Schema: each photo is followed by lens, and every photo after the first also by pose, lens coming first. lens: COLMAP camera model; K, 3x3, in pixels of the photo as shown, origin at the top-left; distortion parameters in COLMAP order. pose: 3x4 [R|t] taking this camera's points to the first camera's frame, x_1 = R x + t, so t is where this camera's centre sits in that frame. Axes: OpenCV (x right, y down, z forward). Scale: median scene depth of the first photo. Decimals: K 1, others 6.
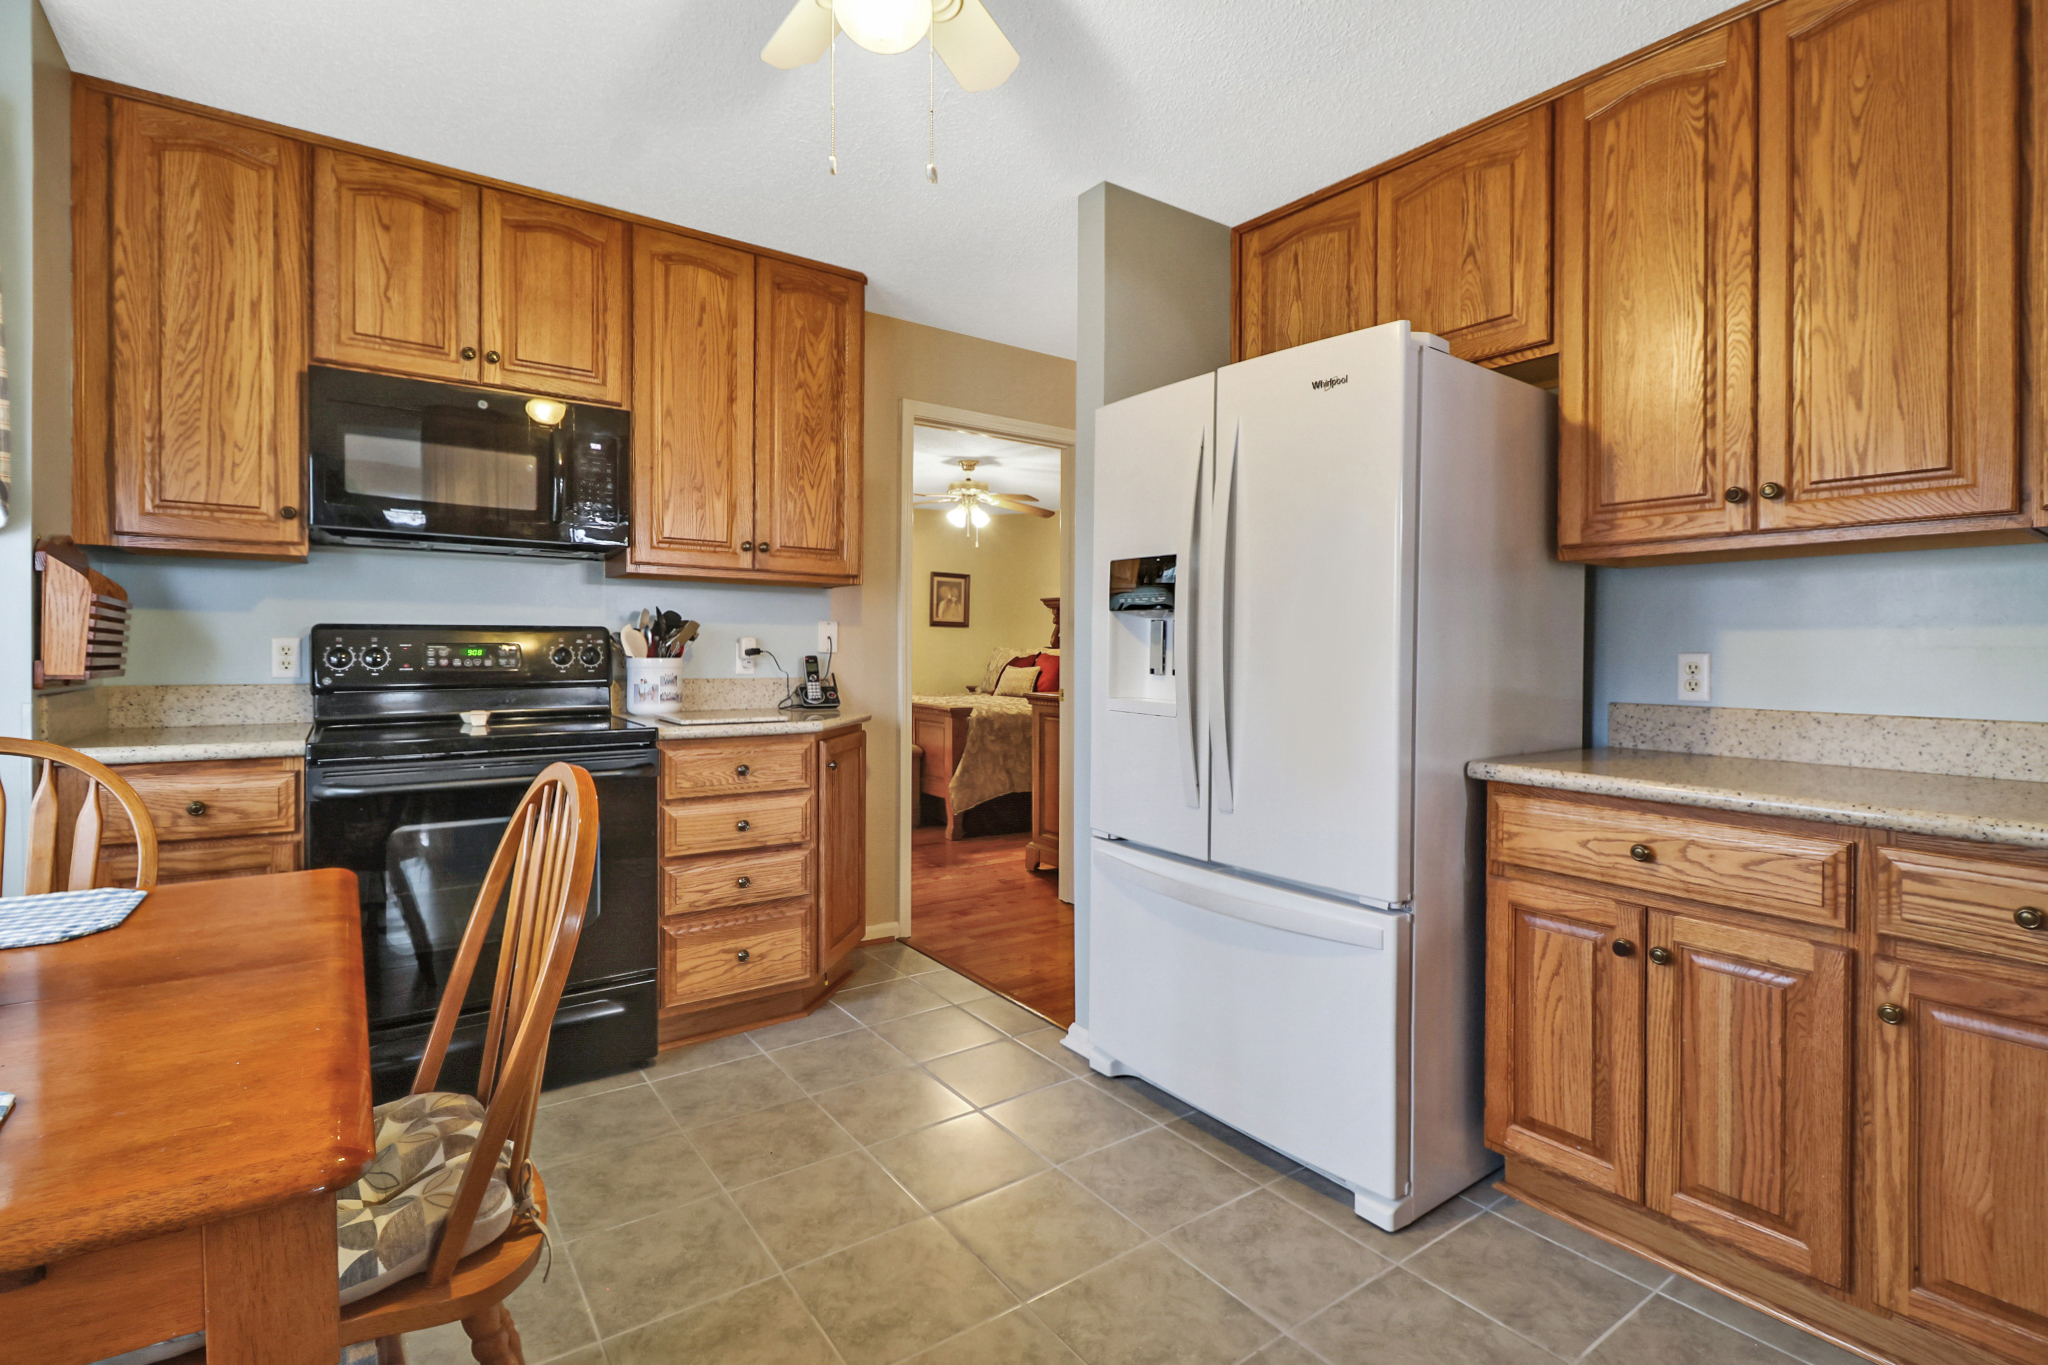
lens RADIAL K [[952.2, 0, 1027.8], [0, 952.2, 674.2], [0, 0, 1]] dist [-0.012771, -0.006179]
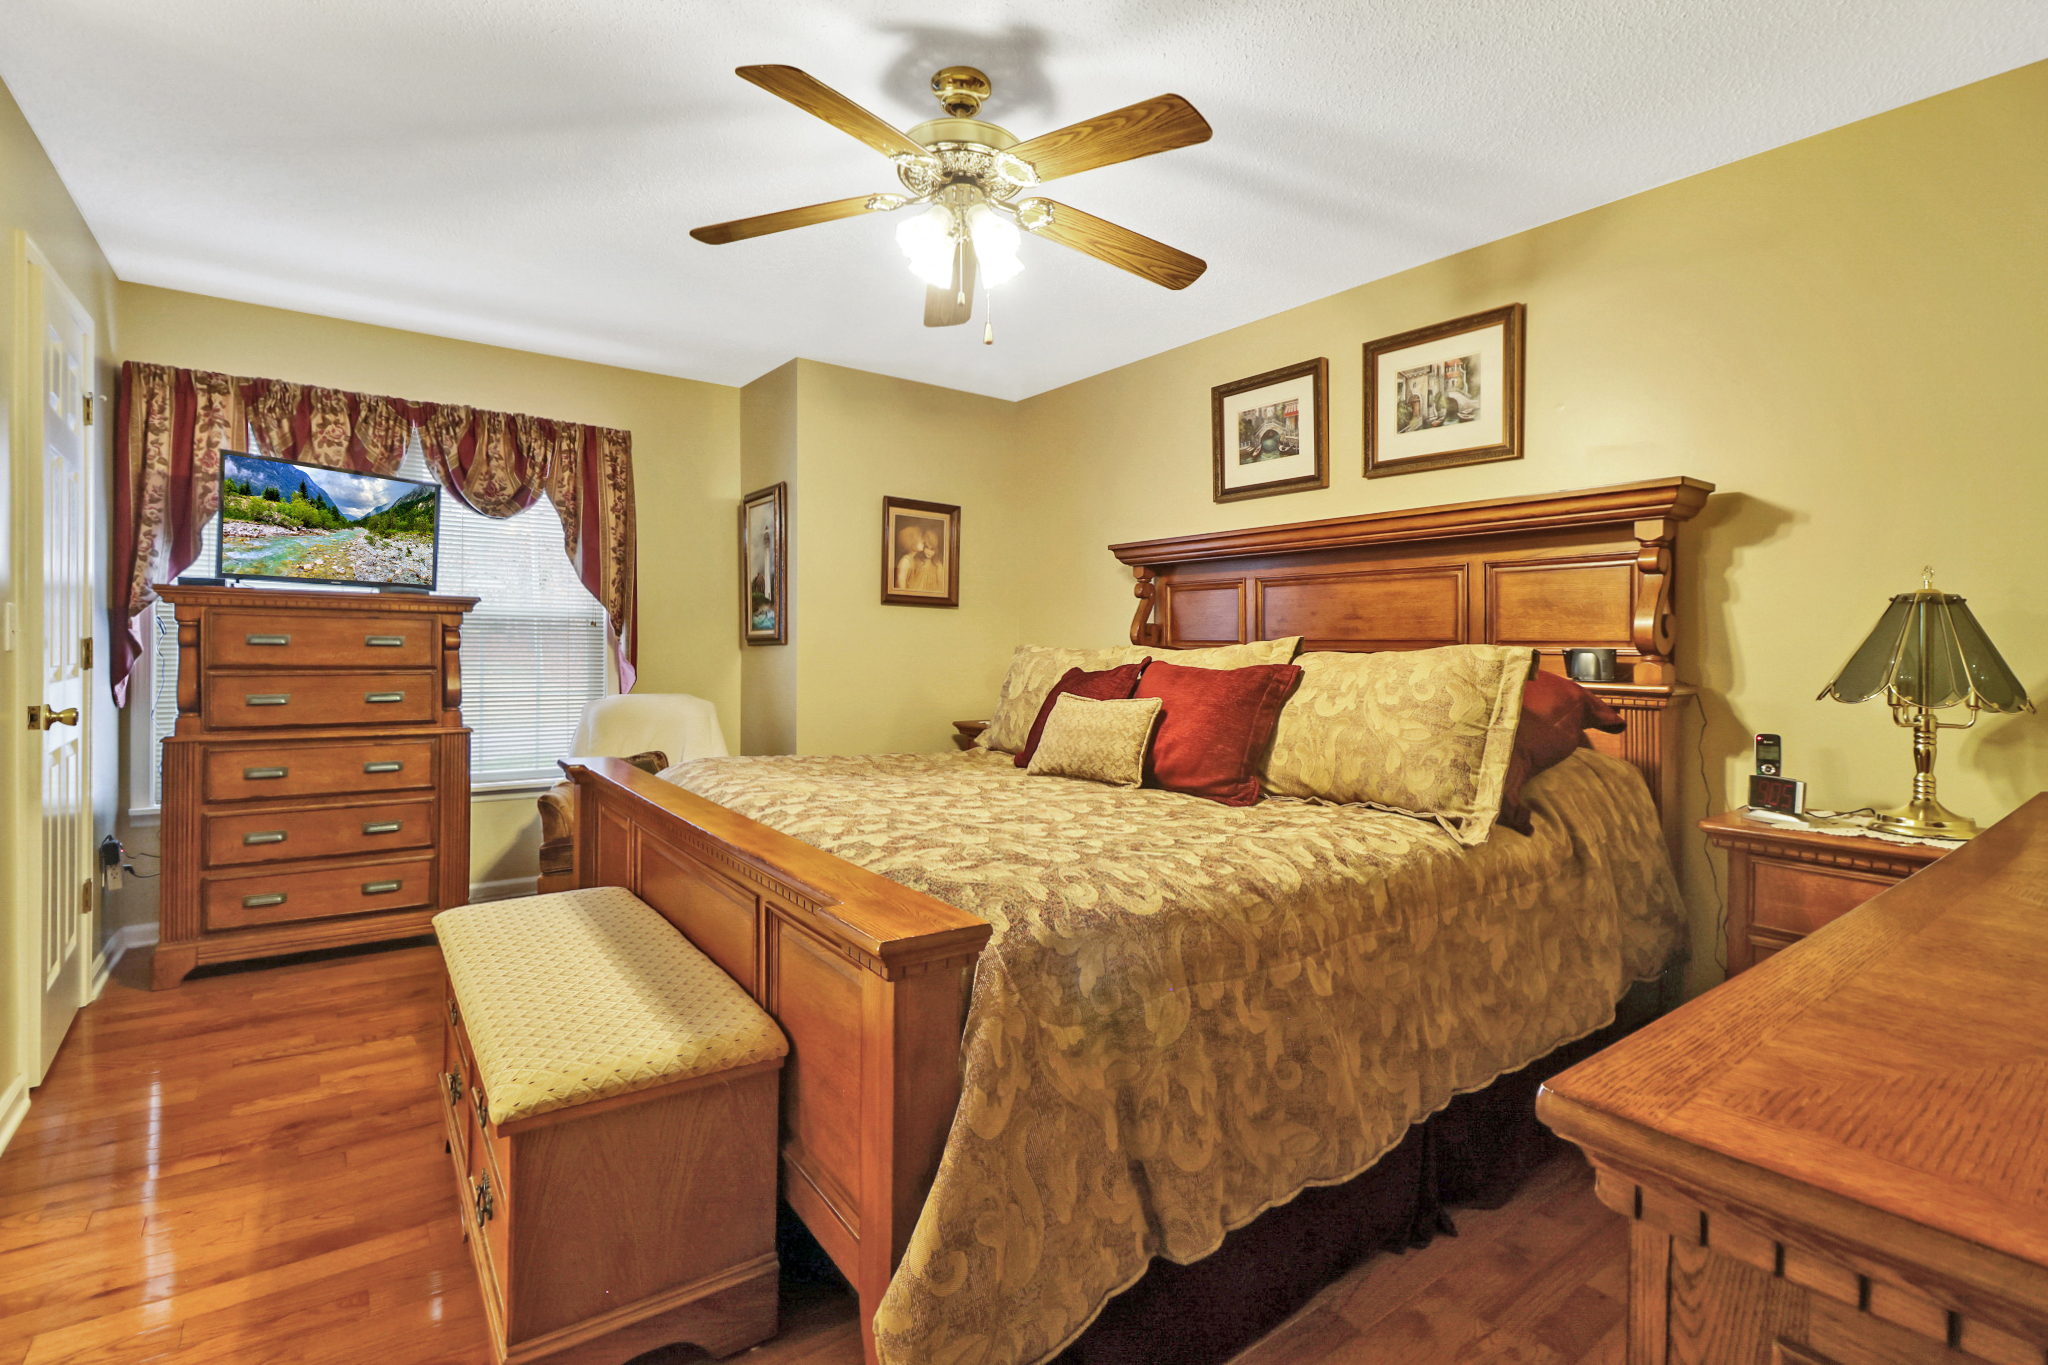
lens RADIAL K [[952.2, 0, 1028.1], [0, 952.2, 668.3], [0, 0, 1]] dist [-0.012771, -0.006179]
pose [[0.999851, 0.002699, 0.017066, -0.040971], [-0.002564, 0.999965, -0.007935, -0.015736], [-0.017086, 0.007890, 0.999823, 0.604996]]
